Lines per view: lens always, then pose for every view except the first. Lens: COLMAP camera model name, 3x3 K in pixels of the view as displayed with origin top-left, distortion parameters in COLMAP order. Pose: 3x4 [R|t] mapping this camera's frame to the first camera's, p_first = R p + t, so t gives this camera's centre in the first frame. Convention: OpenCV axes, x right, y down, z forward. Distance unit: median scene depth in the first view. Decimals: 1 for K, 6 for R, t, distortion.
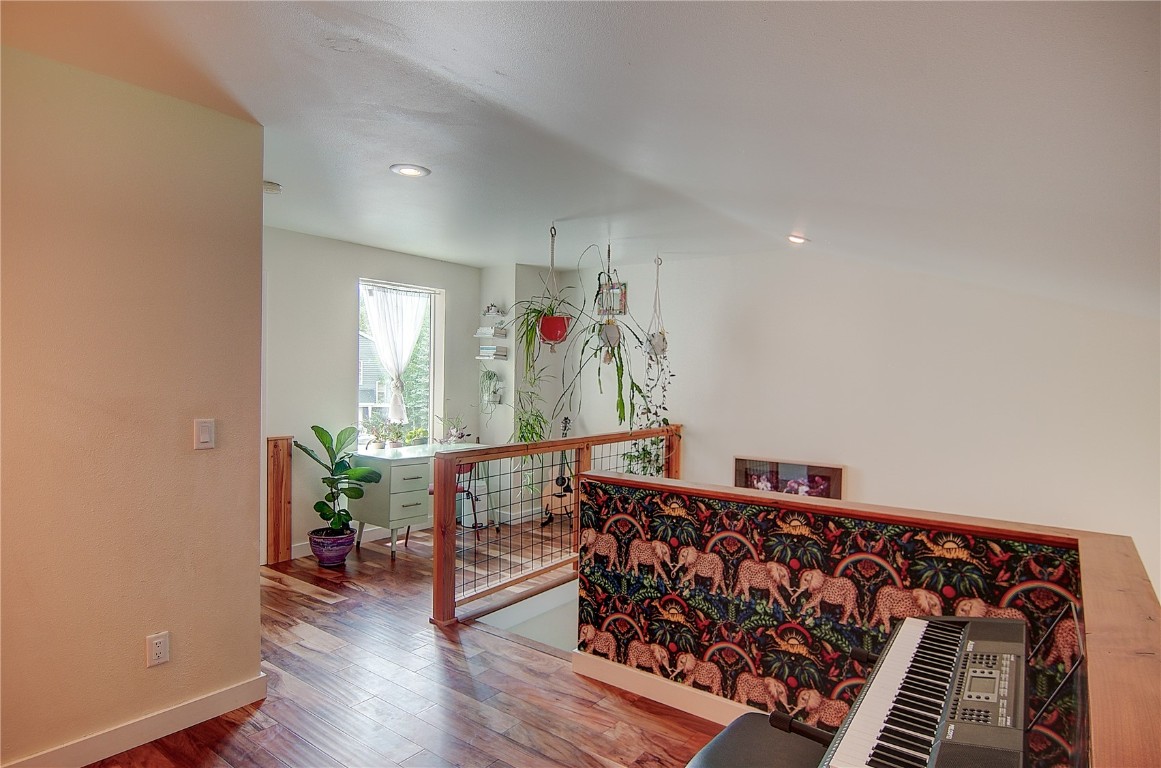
lens RADIAL K [[626.4, 0, 592.6], [0, 626.4, 390.4], [0, 0, 1]] dist [-0.003642, -0.015406]
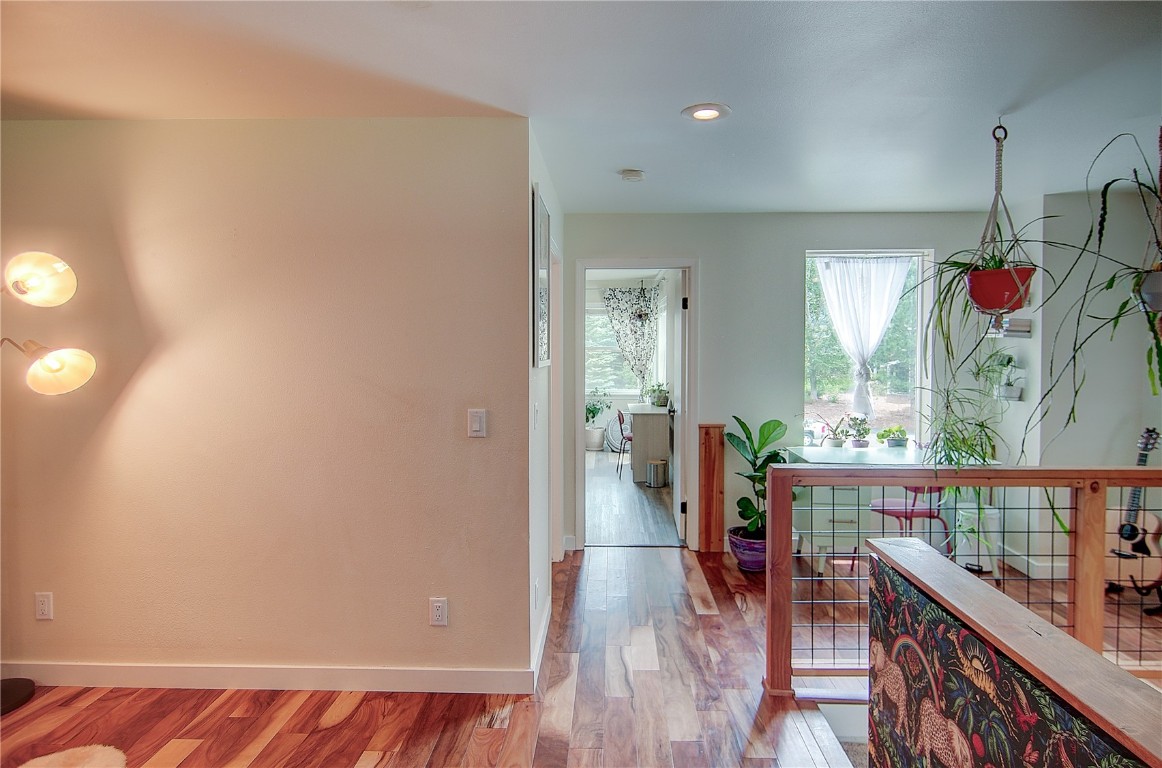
lens RADIAL K [[618.3, 0, 584.6], [0, 618.3, 368.4], [0, 0, 1]] dist [0.011716, 0.000326]
pose [[0.583081, 0.009094, -0.812363, 0.177368], [-0.011379, 0.999931, 0.003027, -0.015019], [0.812334, 0.007479, 0.583144, 0.272571]]
